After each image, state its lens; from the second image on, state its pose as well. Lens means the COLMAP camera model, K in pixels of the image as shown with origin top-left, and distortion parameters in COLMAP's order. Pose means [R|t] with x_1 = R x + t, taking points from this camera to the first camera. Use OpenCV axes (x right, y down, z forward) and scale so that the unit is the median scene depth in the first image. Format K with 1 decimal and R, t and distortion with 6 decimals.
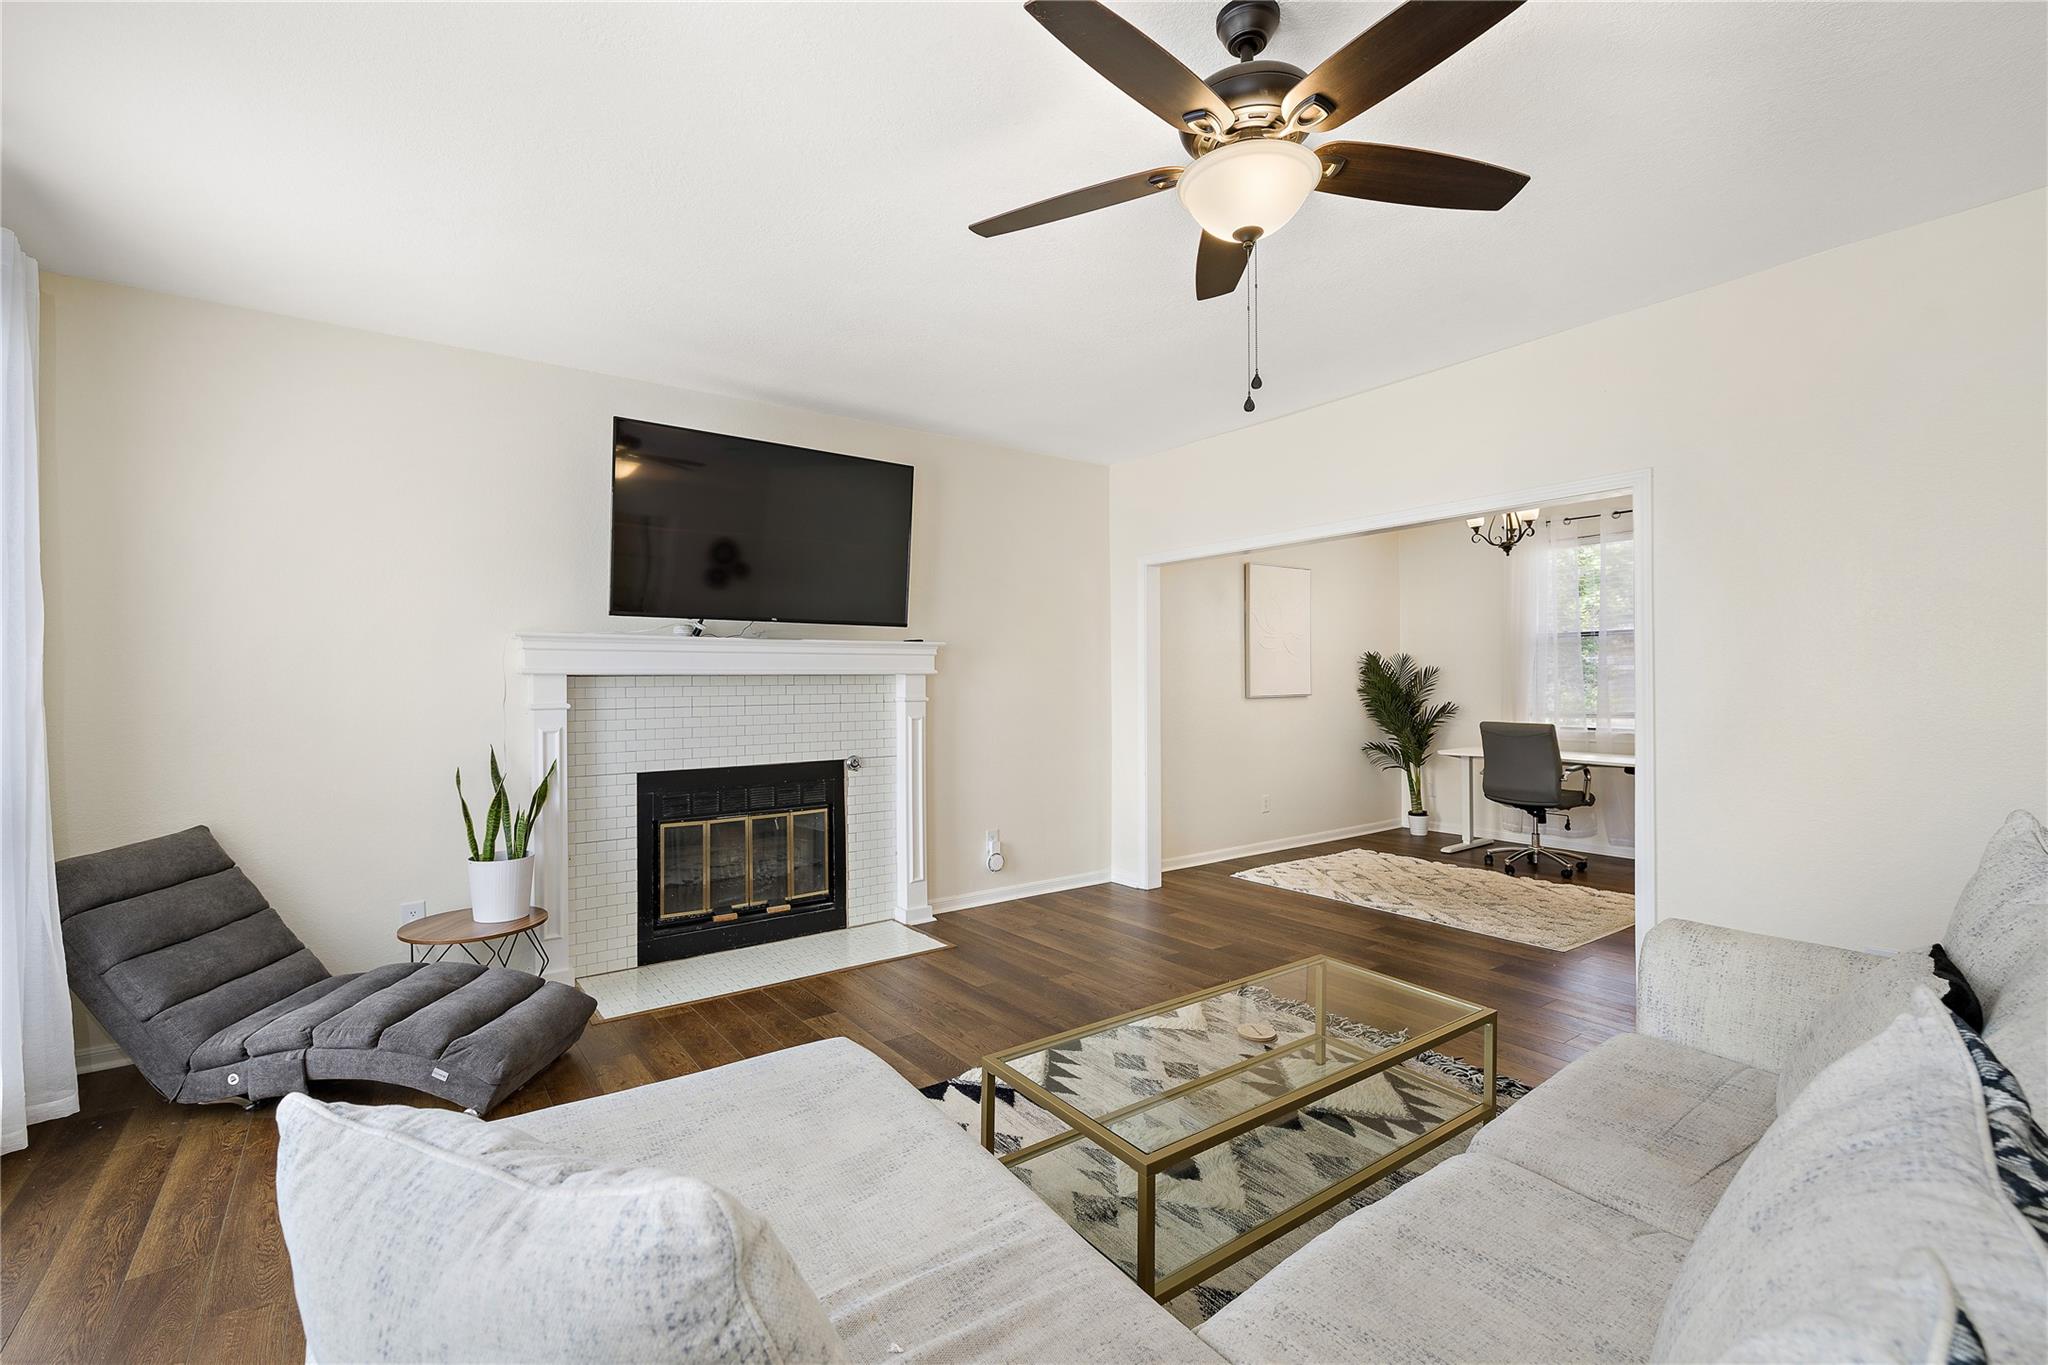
lens RADIAL K [[922.9, 0, 1028.3], [0, 922.9, 643.0], [0, 0, 1]] dist [-0.001402, -0.000069]
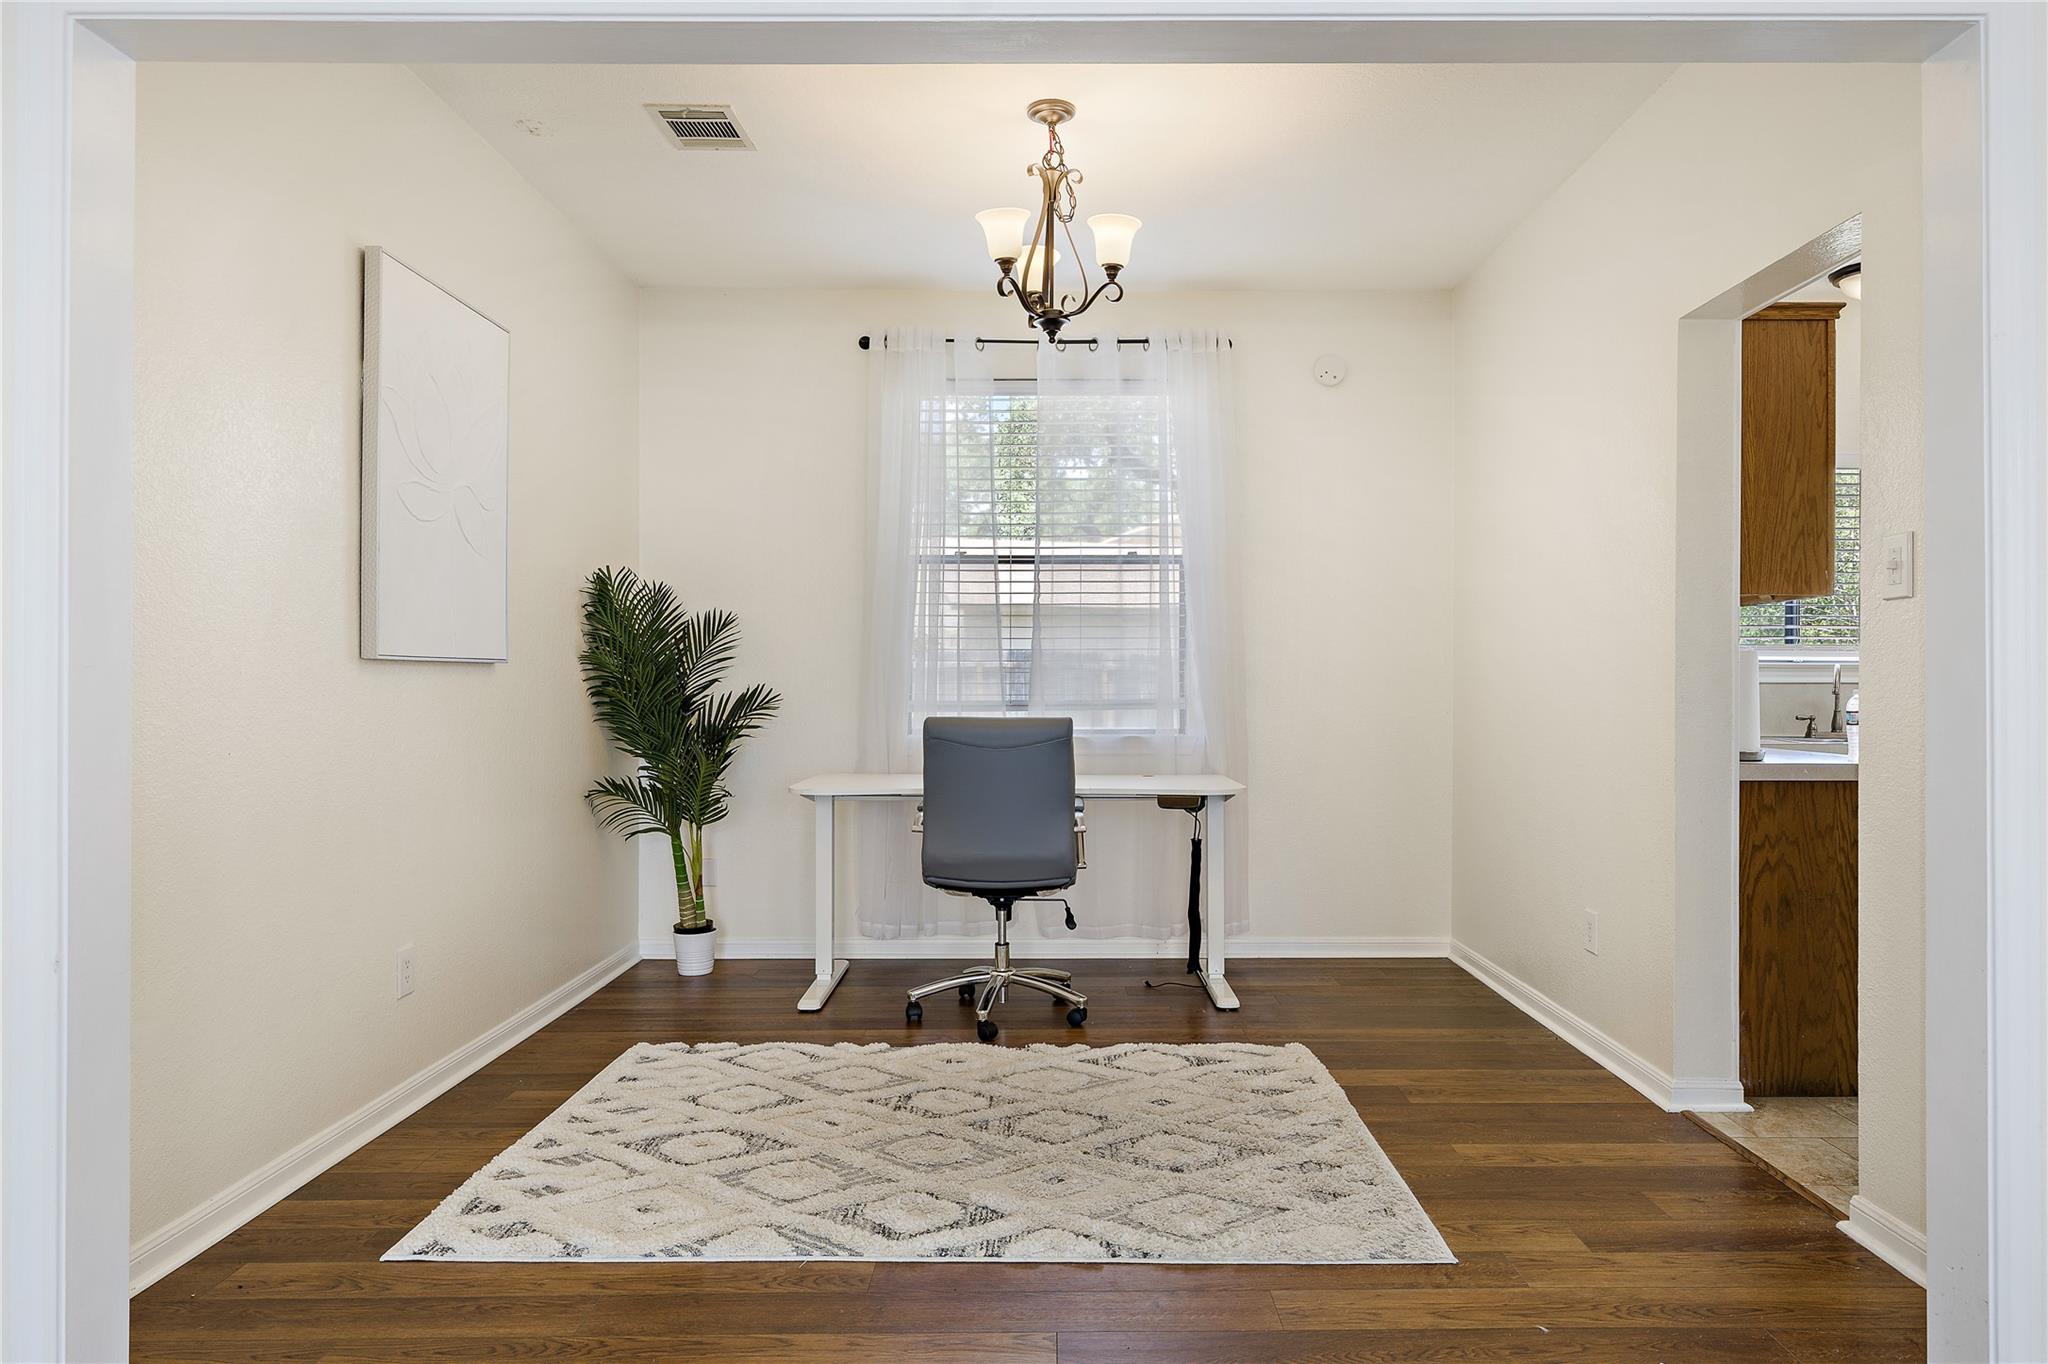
lens RADIAL K [[1264.2, 0, 1072.8], [0, 1264.2, 682.9], [0, 0, 1]] dist [-0.034844, -0.000184]
pose [[0.593243, 0.010643, 0.804953, 0.030210], [-0.033477, 0.999374, 0.011459, 0.055171], [-0.804327, -0.033746, 0.593228, 0.536680]]
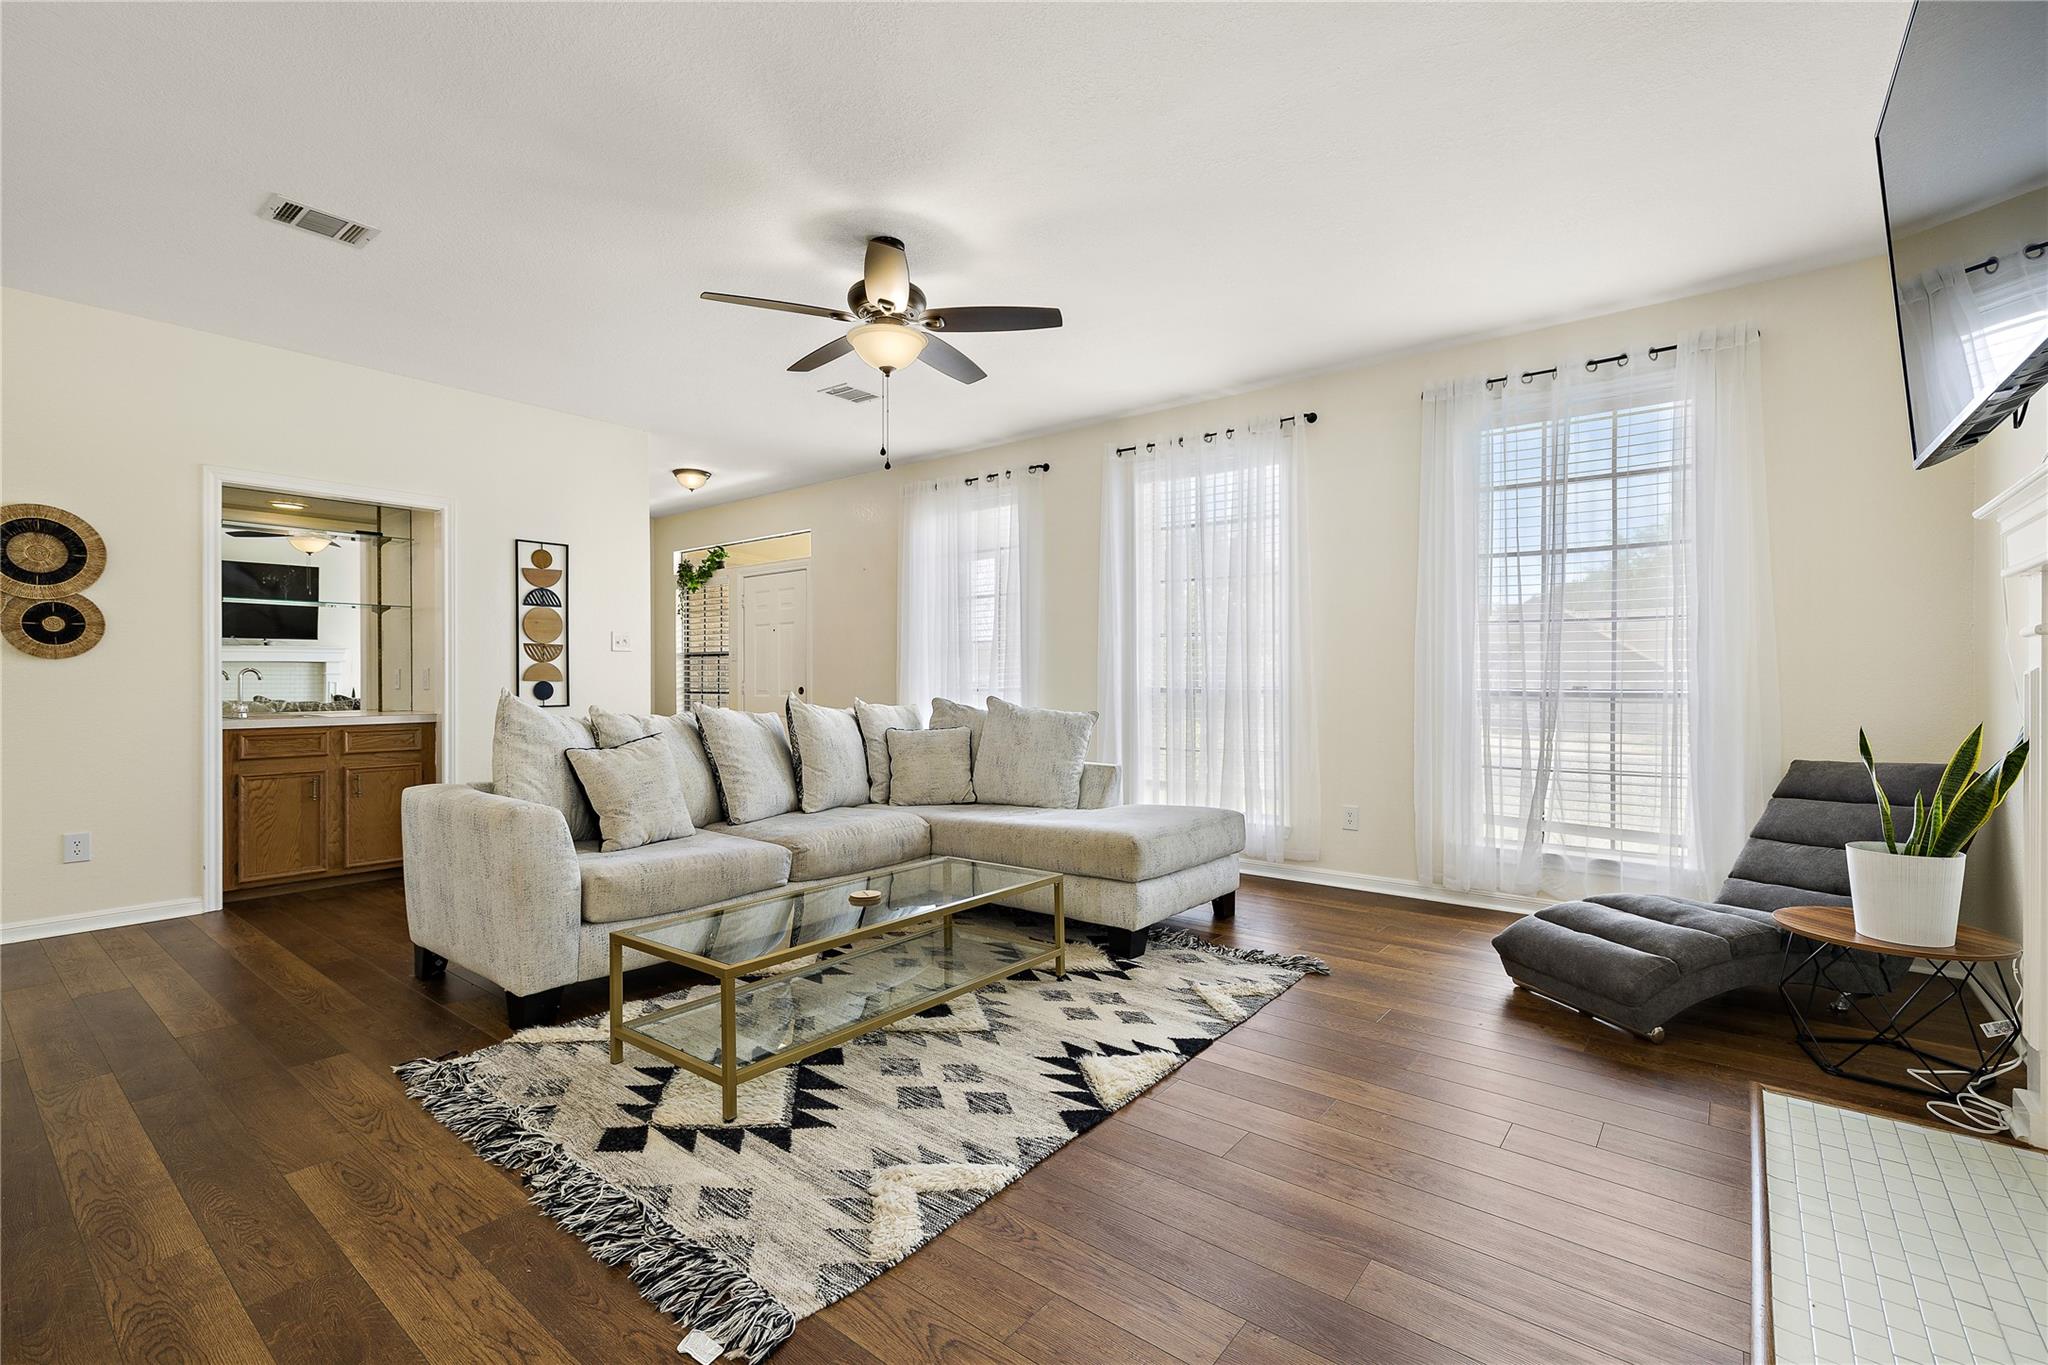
lens RADIAL K [[911.2, 0, 1024.0], [0, 911.2, 682.5], [0, 0, 1]] dist [0.016520, 0.000523]
pose [[-0.969640, 0.006901, -0.244438, 0.121206], [0.014009, 0.999528, -0.027353, 0.063324], [0.244134, -0.029947, -0.969279, 0.808199]]
